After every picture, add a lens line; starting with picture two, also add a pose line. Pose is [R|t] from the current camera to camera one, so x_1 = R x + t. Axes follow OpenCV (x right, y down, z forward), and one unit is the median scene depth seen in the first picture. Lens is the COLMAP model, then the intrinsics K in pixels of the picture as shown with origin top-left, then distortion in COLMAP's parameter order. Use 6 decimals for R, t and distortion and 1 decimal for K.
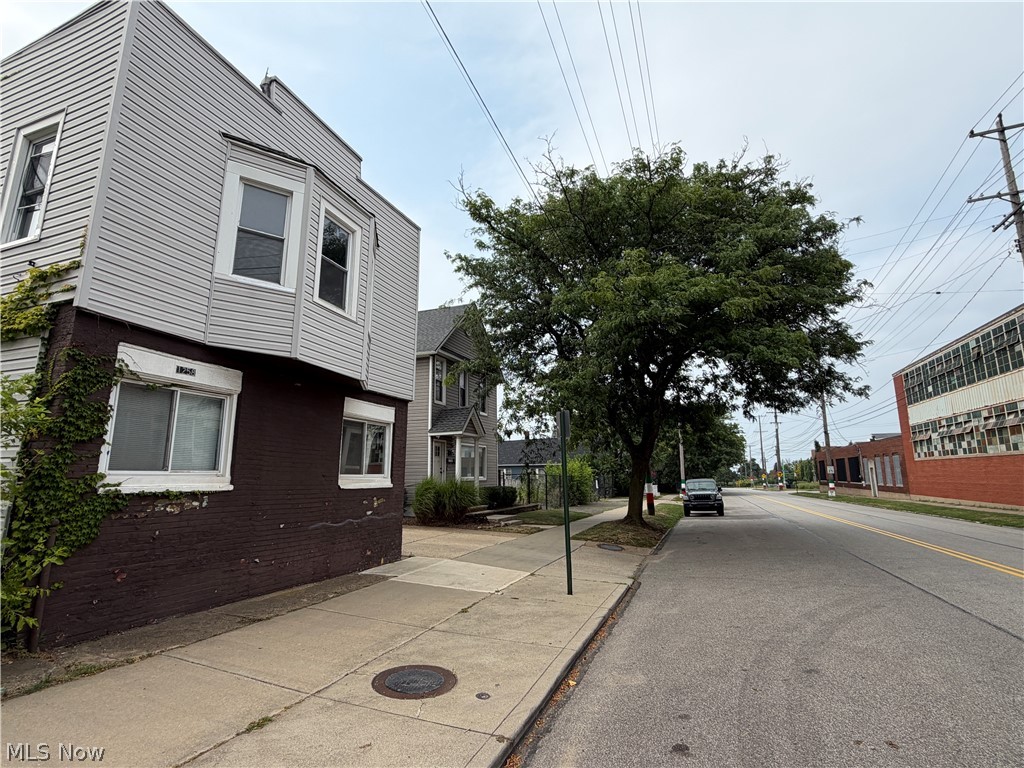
lens RADIAL K [[504.1, 0, 512.0], [0, 504.1, 384.0], [0, 0, 1]] dist [0.000638, 0.000196]
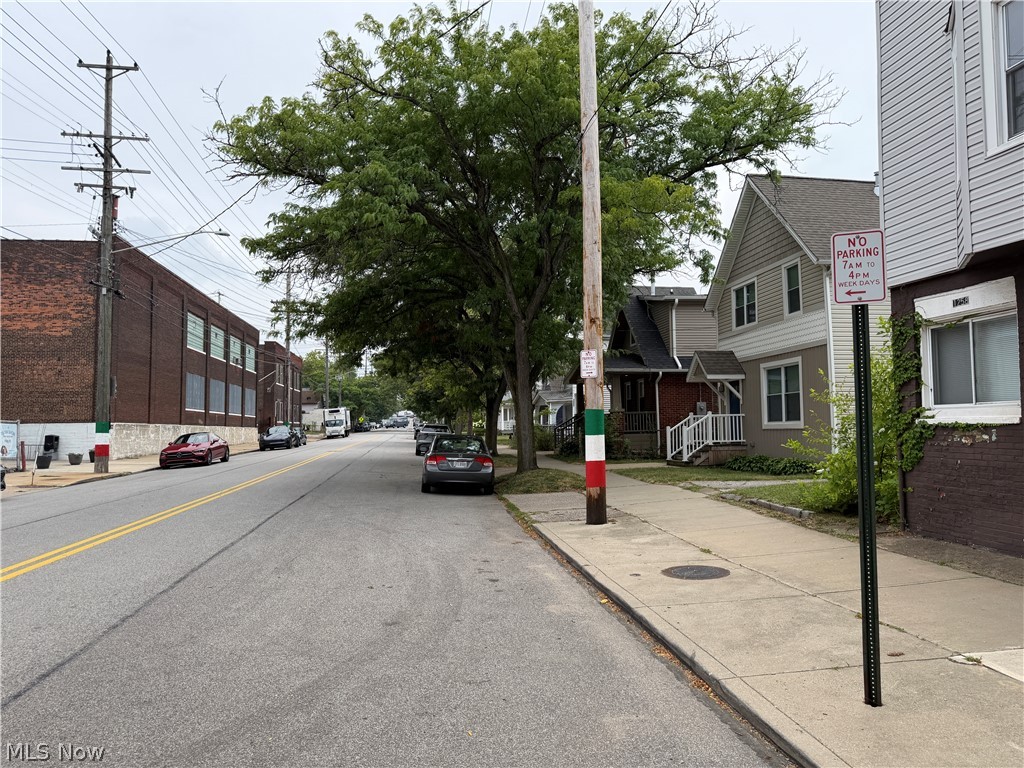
lens RADIAL K [[717.3, 0, 514.1], [0, 717.3, 379.2], [0, 0, 1]] dist [0.041718, -0.063025]
pose [[-0.875427, -0.015804, -0.483091, 0.758795], [0.105540, 0.969098, -0.222957, 0.330936], [0.471686, -0.246168, -0.846707, 1.699976]]
